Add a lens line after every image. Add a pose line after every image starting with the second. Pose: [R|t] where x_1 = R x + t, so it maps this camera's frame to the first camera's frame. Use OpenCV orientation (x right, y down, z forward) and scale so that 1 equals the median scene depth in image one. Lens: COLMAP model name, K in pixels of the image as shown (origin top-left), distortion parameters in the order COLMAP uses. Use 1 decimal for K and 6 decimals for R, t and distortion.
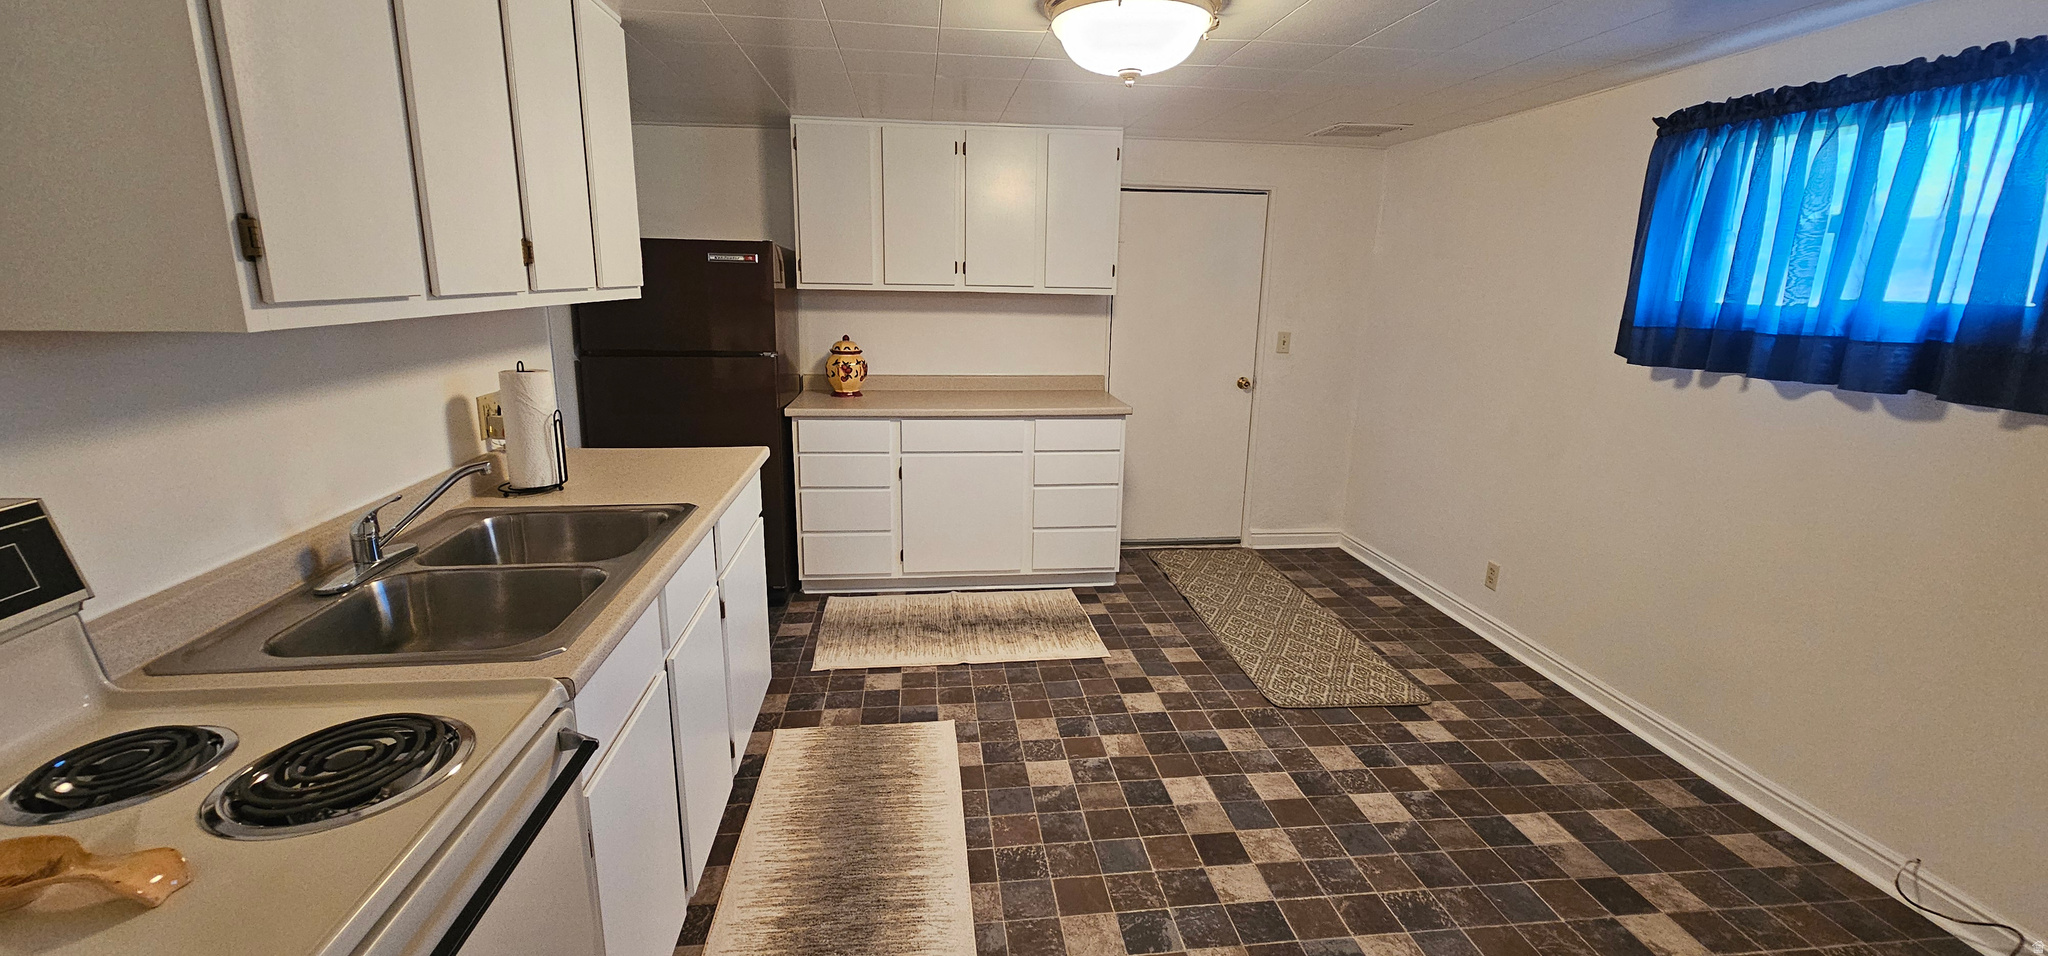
lens RADIAL K [[833.6, 0, 1024.0], [0, 833.6, 464.6], [0, 0, 1]] dist [-0.002963, -0.000026]
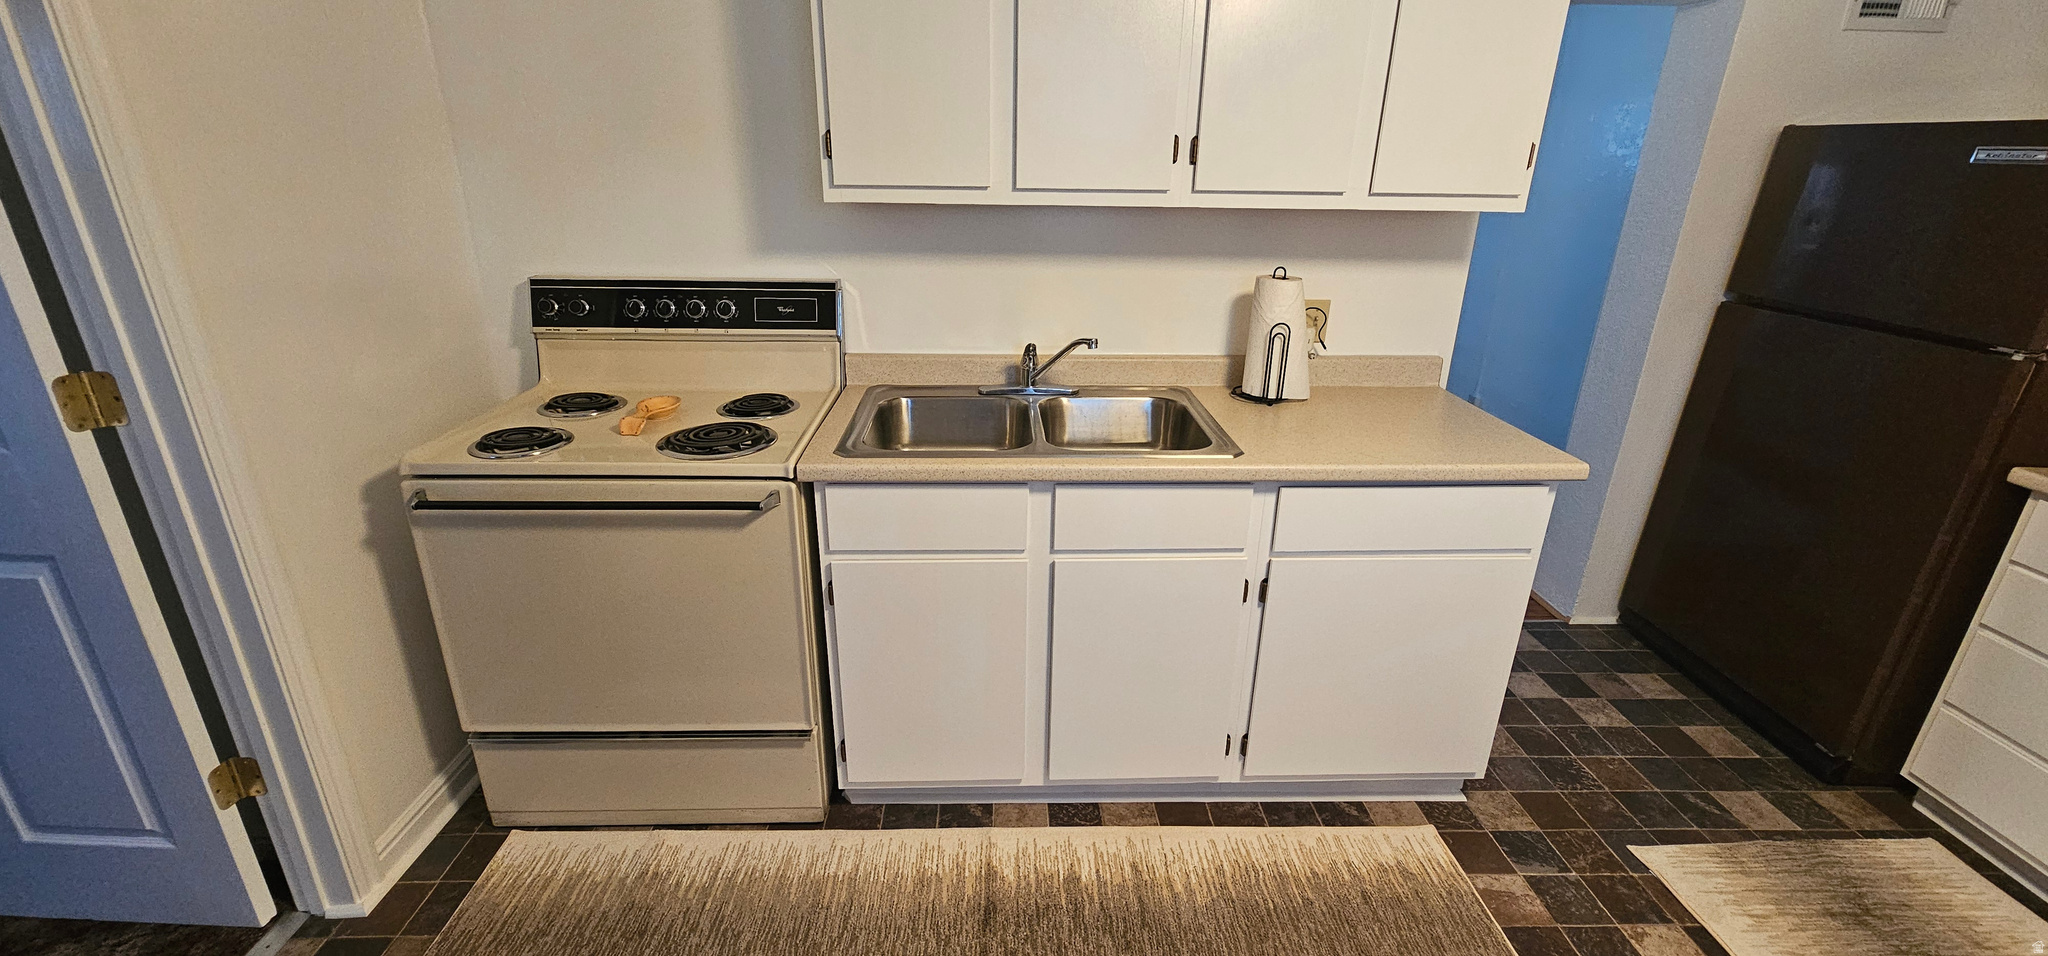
lens RADIAL K [[833.6, 0, 1021.5], [0, 833.6, 461.5], [0, 0, 1]] dist [-0.002963, -0.000026]
pose [[-0.086782, 0.326795, -0.941103, 0.341649], [-0.236874, 0.910806, 0.338117, -0.144024], [0.967657, 0.252265, -0.001632, 0.631261]]
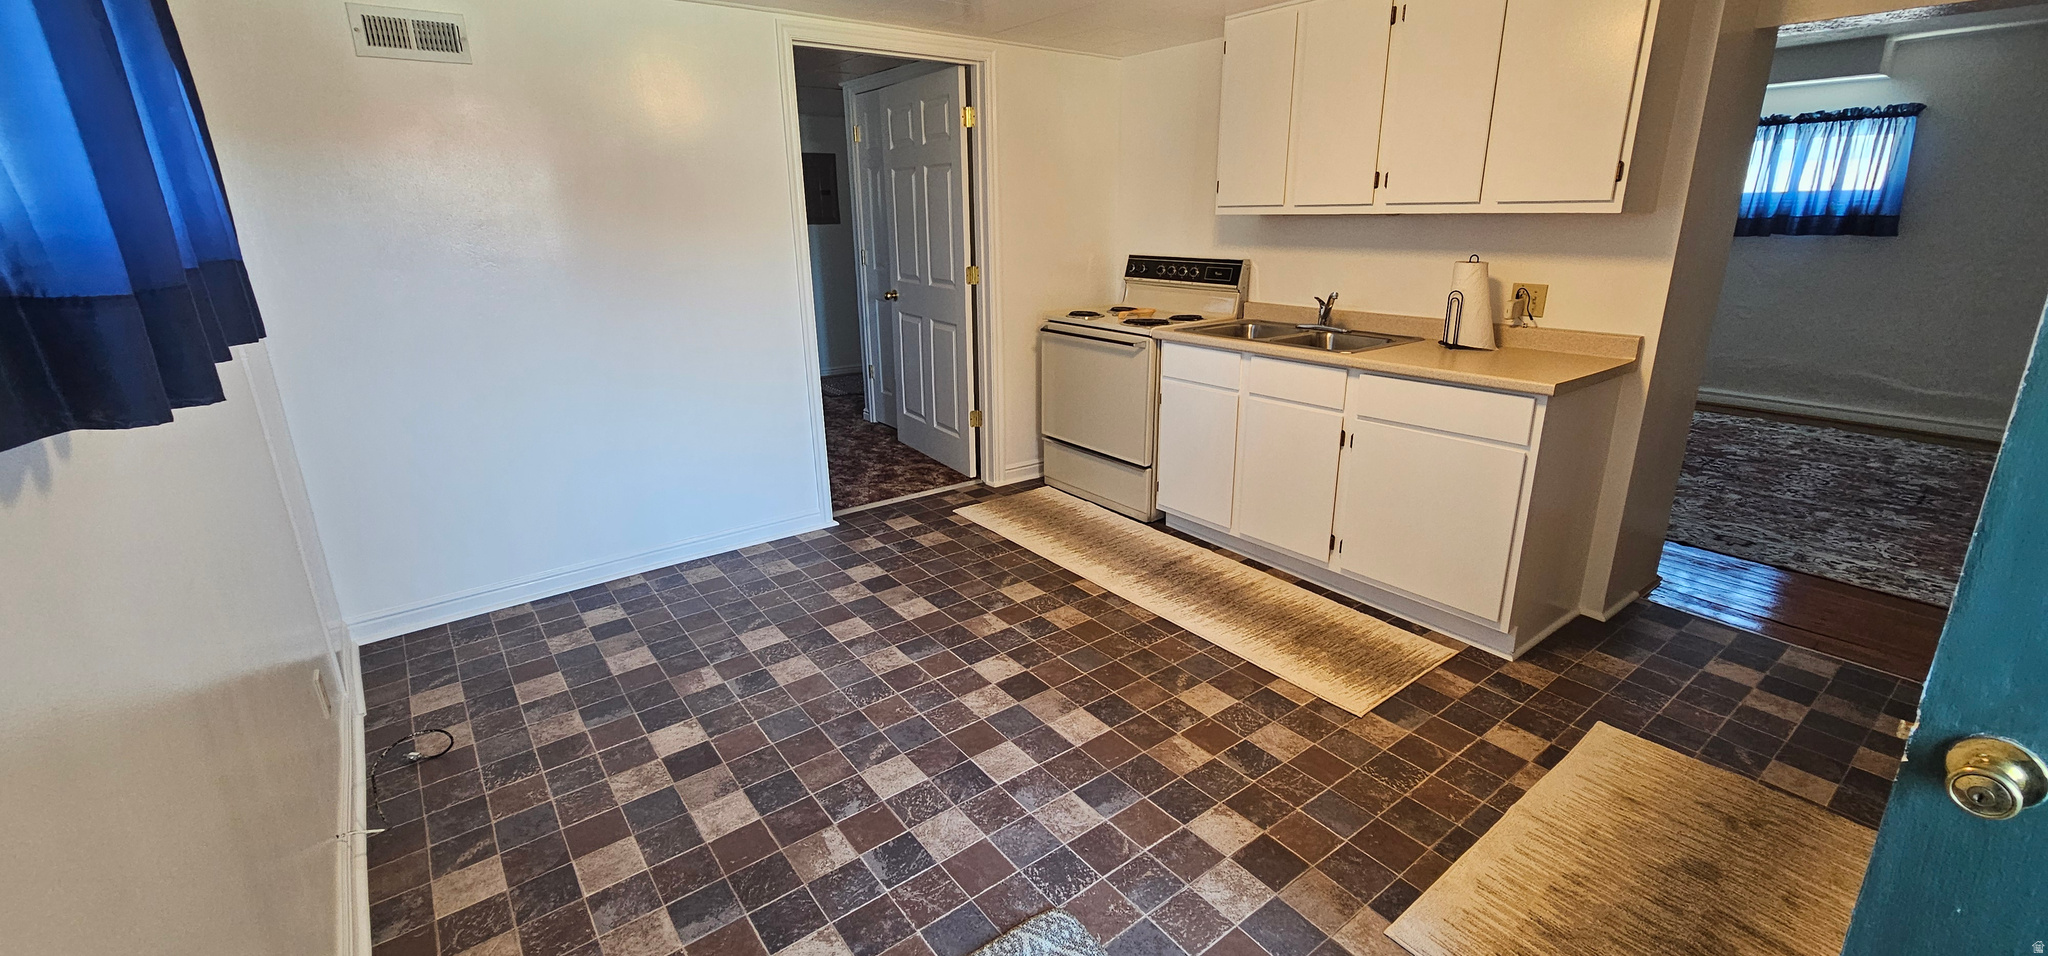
lens RADIAL K [[833.6, 0, 1023.3], [0, 833.6, 465.2], [0, 0, 1]] dist [-0.002963, -0.000026]
pose [[-0.861380, 0.140587, -0.488119, 0.672431], [-0.116313, 0.880817, 0.458948, -0.307853], [0.494465, 0.452103, -0.742366, 1.522716]]
